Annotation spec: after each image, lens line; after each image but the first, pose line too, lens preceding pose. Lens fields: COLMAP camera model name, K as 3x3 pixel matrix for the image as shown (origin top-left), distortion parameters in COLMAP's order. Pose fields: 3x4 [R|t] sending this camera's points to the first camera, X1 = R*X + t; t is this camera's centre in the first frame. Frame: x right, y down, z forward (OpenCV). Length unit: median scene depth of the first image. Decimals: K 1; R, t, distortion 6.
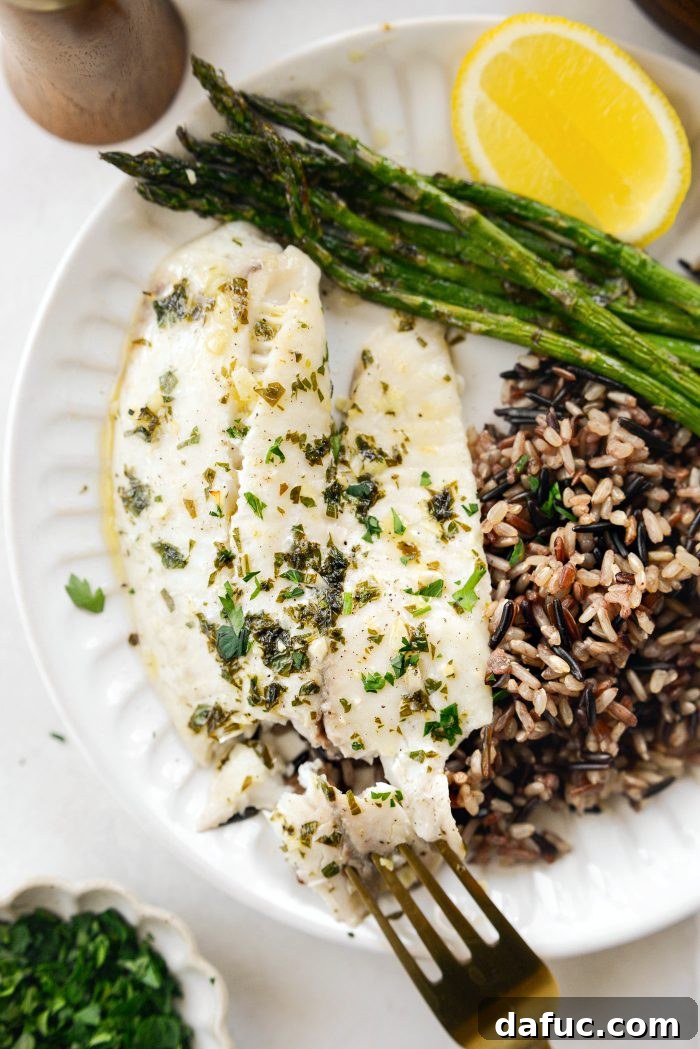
lens RADIAL K [[1642.8, 0, 353.7], [0, 1642.8, 517.5], [0, 0, 1]] dist [0.193083, 0.000000]
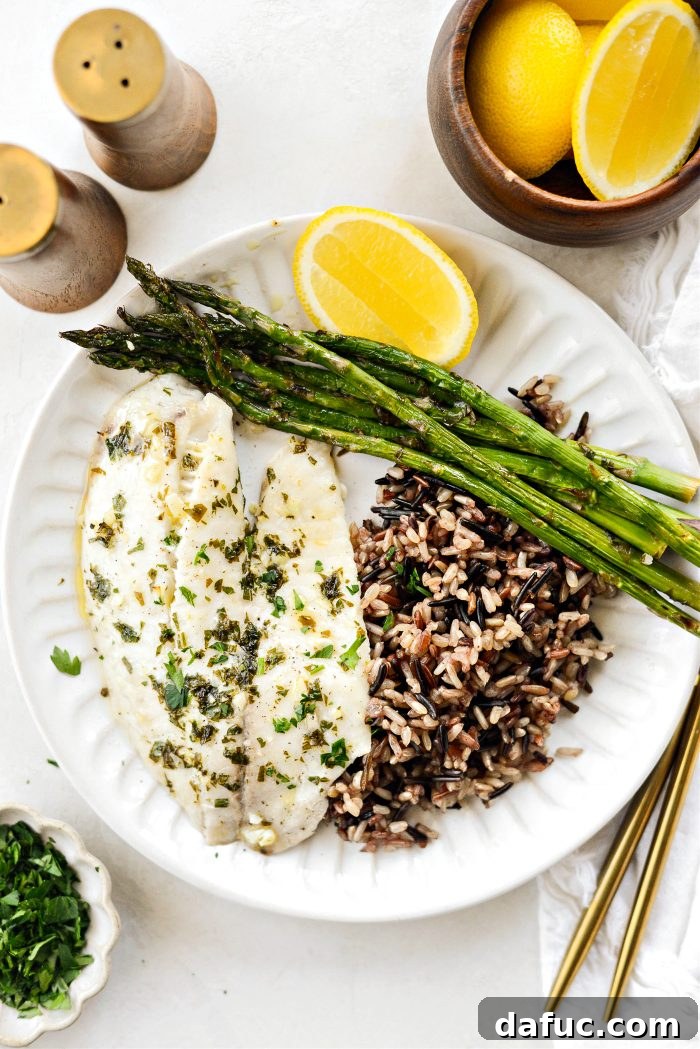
lens RADIAL K [[1642.8, 0, 342.7], [0, 1642.8, 530.5], [0, 0, 1]] dist [0.193083, 0.000000]
pose [[0.998833, -0.033780, -0.034519, 0.110862], [0.036876, 0.994948, 0.093372, -0.176557], [0.031190, -0.094536, 0.995033, -0.310059]]
